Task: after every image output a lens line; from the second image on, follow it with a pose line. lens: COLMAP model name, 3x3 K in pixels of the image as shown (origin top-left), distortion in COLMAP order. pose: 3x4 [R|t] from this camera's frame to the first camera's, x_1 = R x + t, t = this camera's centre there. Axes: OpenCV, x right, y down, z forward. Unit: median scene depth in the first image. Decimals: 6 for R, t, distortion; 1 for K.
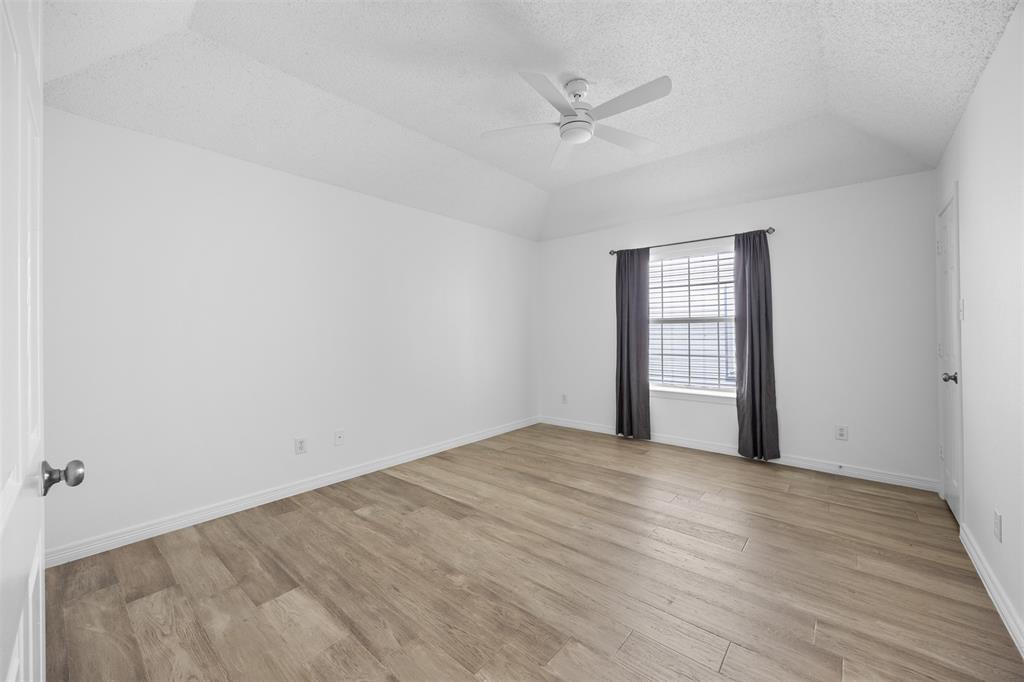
lens RADIAL K [[400.0, 0, 511.3], [0, 400.0, 334.2], [0, 0, 1]] dist [-0.002630, -0.000480]
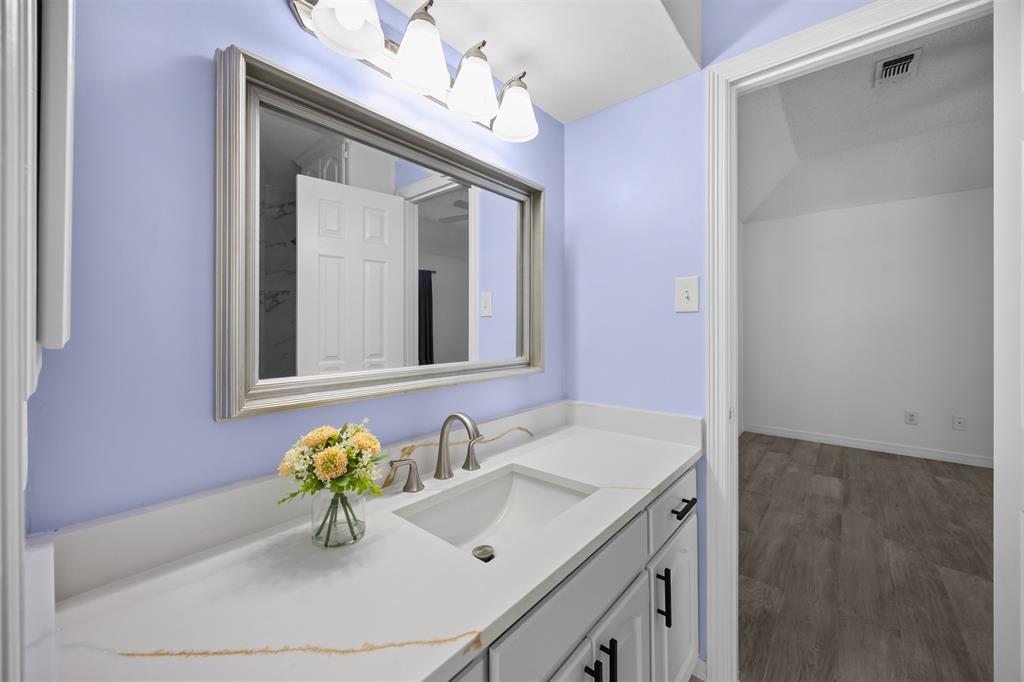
lens RADIAL K [[400.0, 0, 511.0], [0, 400.0, 331.4], [0, 0, 1]] dist [-0.002630, -0.000480]
pose [[-0.000700, 0.011030, -0.999939, 1.219470], [-0.001963, 0.999937, 0.011032, -0.001067], [0.999998, 0.001970, -0.000678, -0.414659]]
